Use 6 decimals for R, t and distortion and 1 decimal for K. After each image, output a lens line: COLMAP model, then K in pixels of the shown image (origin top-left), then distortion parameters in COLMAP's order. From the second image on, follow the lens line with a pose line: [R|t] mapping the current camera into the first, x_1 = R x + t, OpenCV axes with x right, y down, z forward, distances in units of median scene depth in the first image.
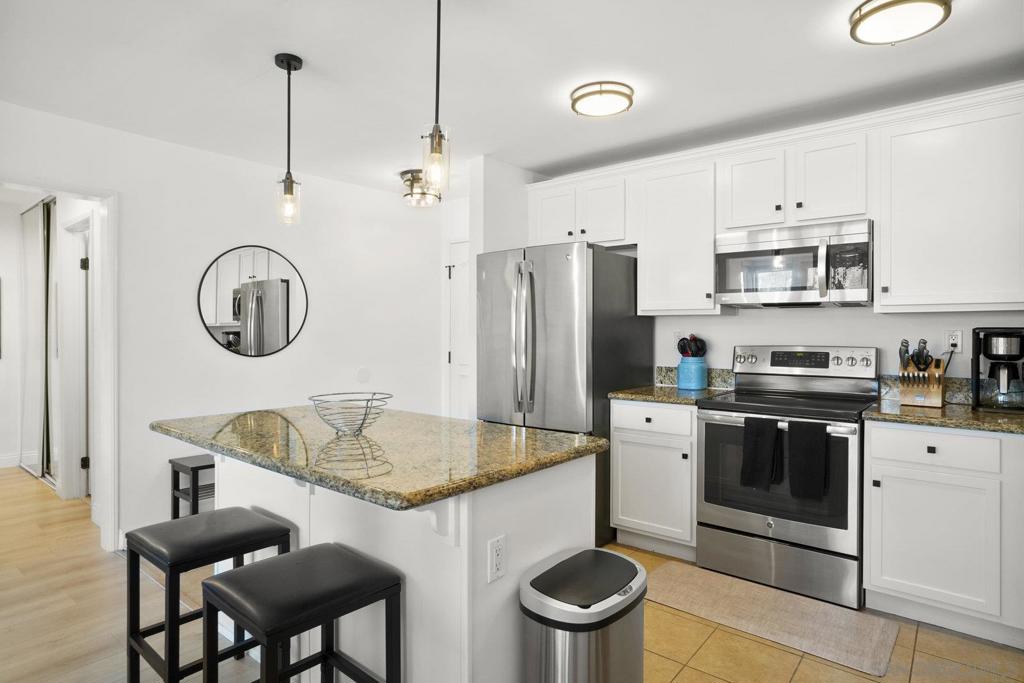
lens RADIAL K [[570.0, 0, 514.8], [0, 570.0, 337.3], [0, 0, 1]] dist [-0.046951, 0.037533]
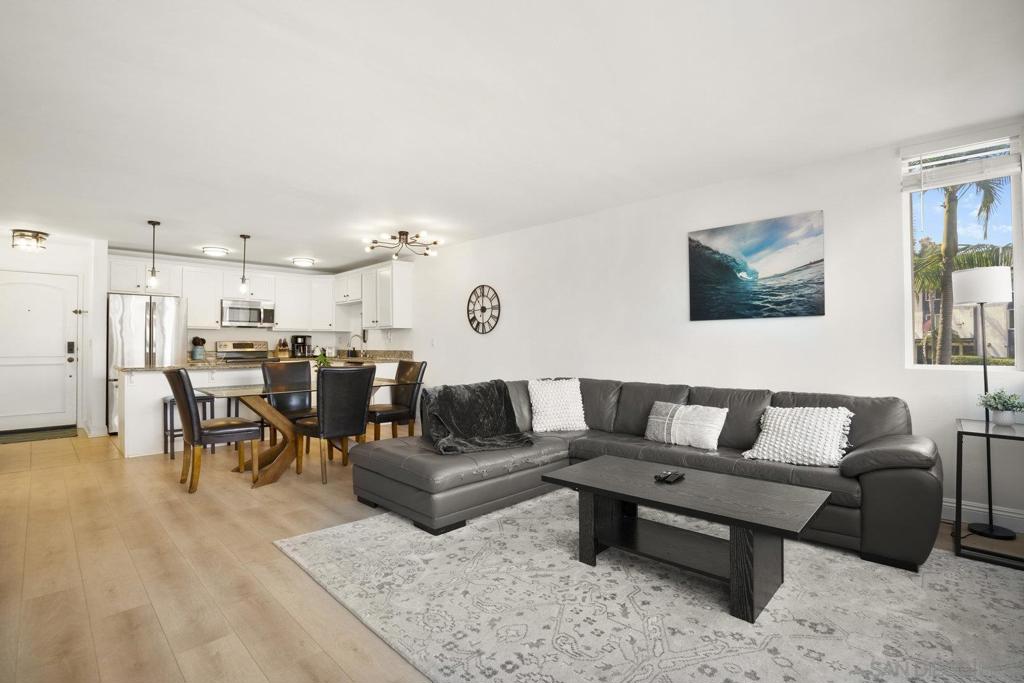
lens RADIAL K [[468.2, 0, 512.0], [0, 468.2, 341.5], [0, 0, 1]] dist [-0.014023, 0.000281]
pose [[0.095226, 0.008636, 0.995418, -2.040114], [0.011109, 0.999891, -0.009738, 0.066584], [-0.995394, 0.011985, 0.095119, -0.698858]]
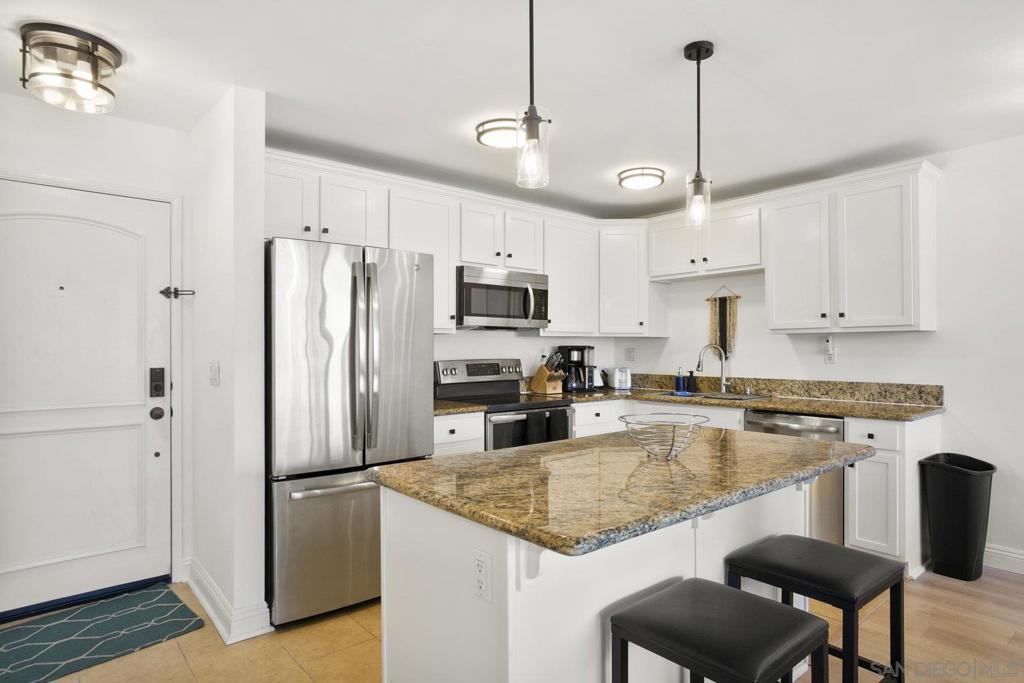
lens RADIAL K [[563.2, 0, 518.3], [0, 563.2, 343.1], [0, 0, 1]] dist [-0.045787, 0.032959]
pose [[0.177468, 0.006911, 0.984102, -0.912750], [0.009756, 0.999914, -0.008782, -0.010872], [-0.984078, 0.011160, 0.177386, 0.807679]]
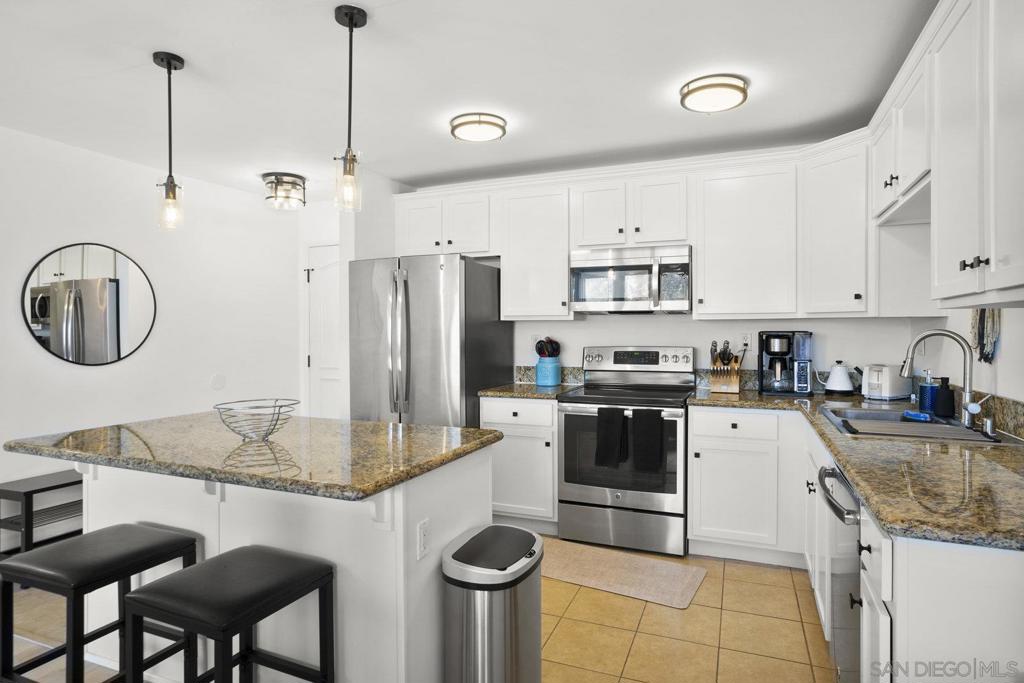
lens RADIAL K [[563.2, 0, 518.3], [0, 563.2, 343.1], [0, 0, 1]] dist [-0.045787, 0.032959]
pose [[0.955693, -0.012076, 0.294118, -0.100448], [0.008793, 0.999883, 0.012482, -0.010433], [-0.294234, -0.009342, 0.955688, -0.077916]]
